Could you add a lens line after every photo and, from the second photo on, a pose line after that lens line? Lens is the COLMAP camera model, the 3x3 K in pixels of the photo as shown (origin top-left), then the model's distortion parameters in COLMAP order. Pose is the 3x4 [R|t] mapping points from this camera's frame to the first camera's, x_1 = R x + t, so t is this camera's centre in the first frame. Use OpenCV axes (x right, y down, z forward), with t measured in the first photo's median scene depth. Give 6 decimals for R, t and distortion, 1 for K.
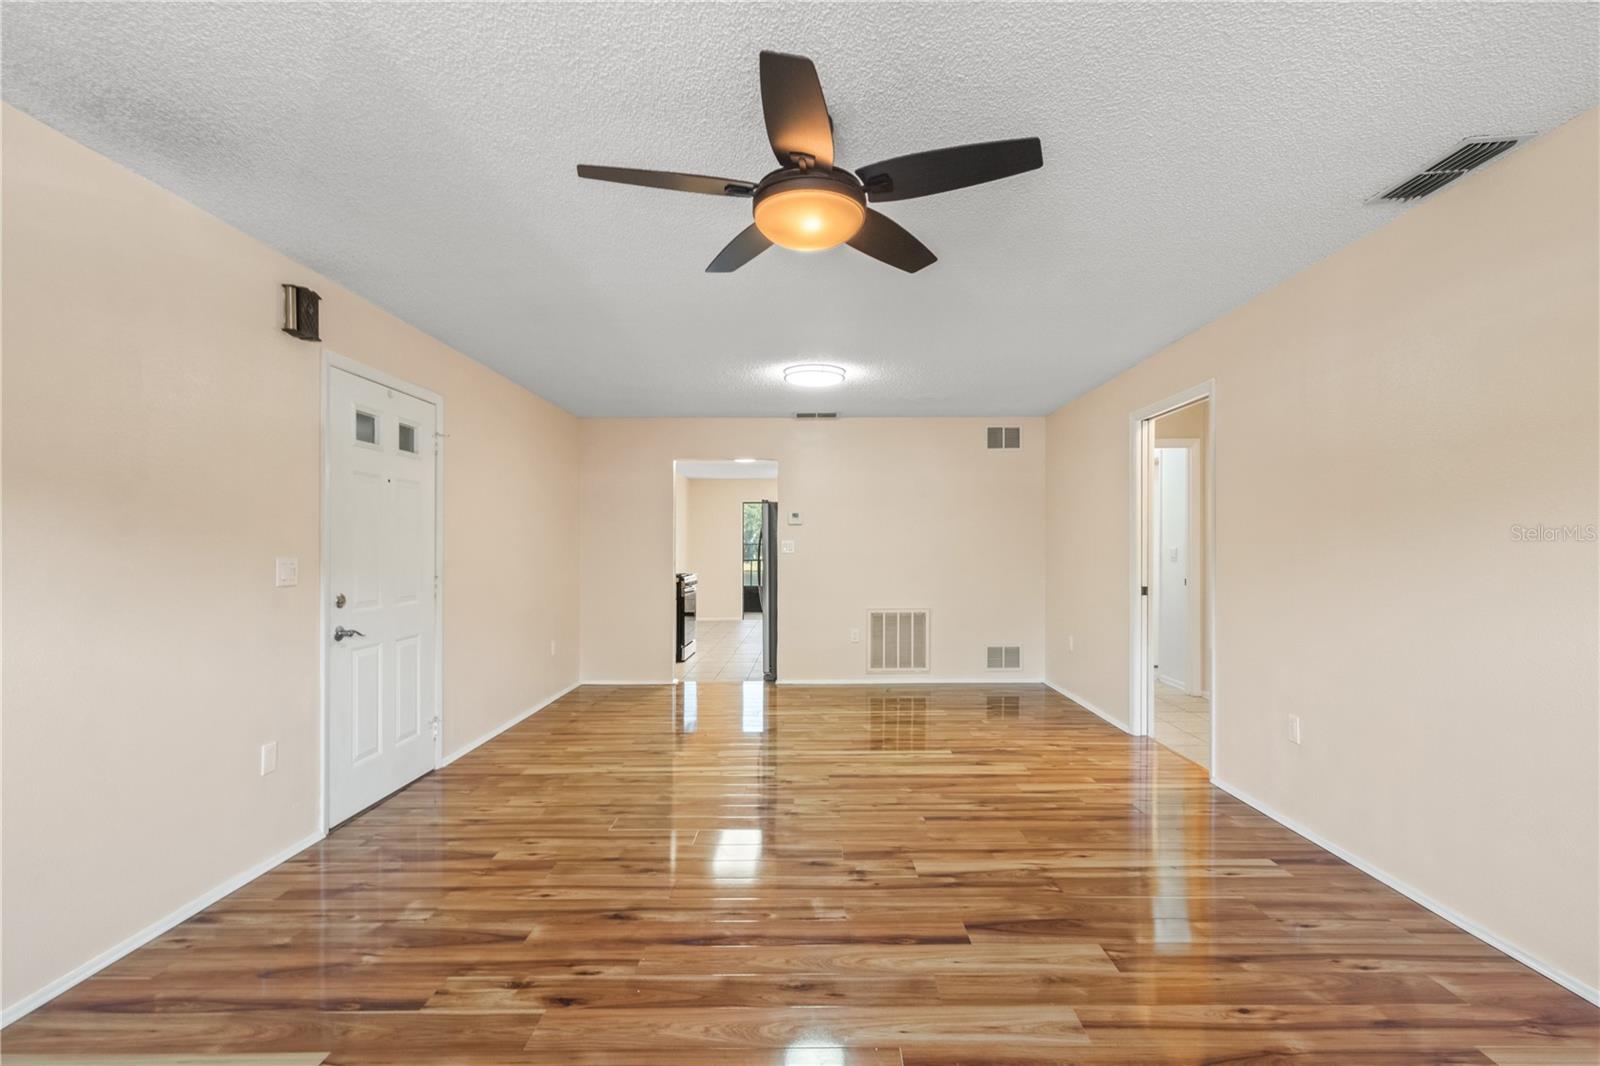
lens RADIAL K [[761.3, 0, 804.5], [0, 761.3, 537.3], [0, 0, 1]] dist [0.000913, 0.002044]
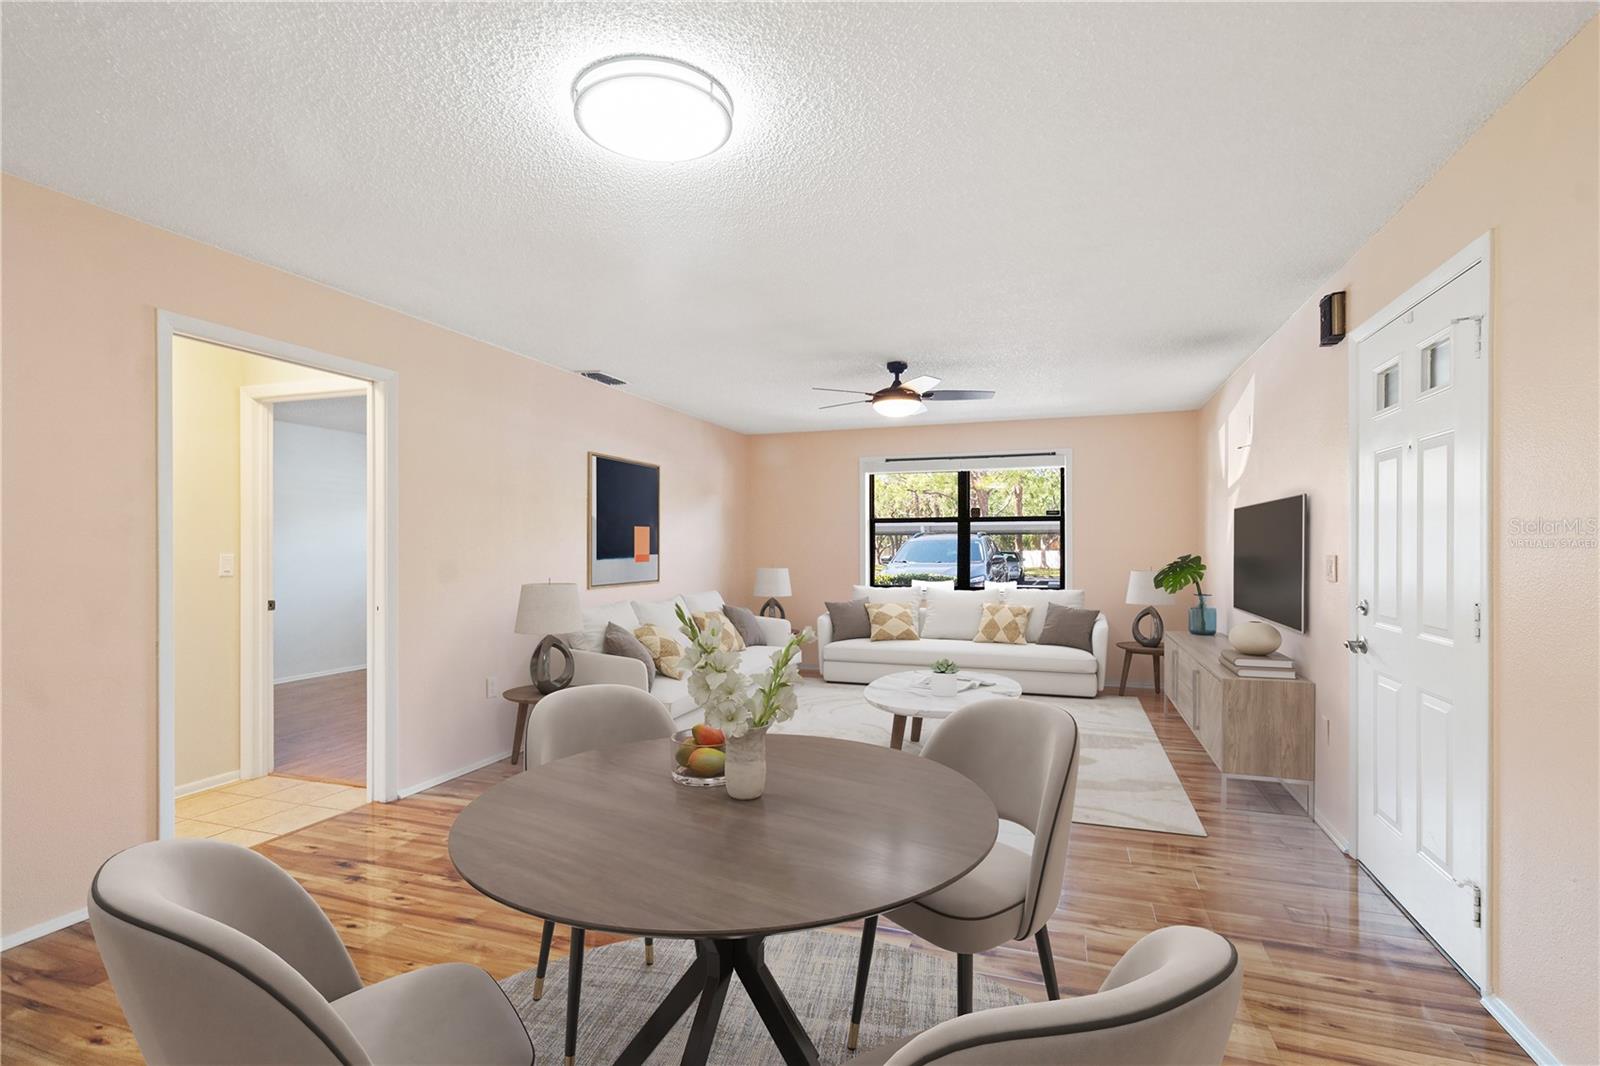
lens RADIAL K [[761.3, 0, 798.8], [0, 761.3, 543.6], [0, 0, 1]] dist [0.000913, 0.002044]
pose [[-0.949933, -0.001276, 0.312450, -0.233228], [-0.004666, 0.999938, -0.010102, 0.020455], [-0.312418, -0.011054, -0.949881, 1.726431]]
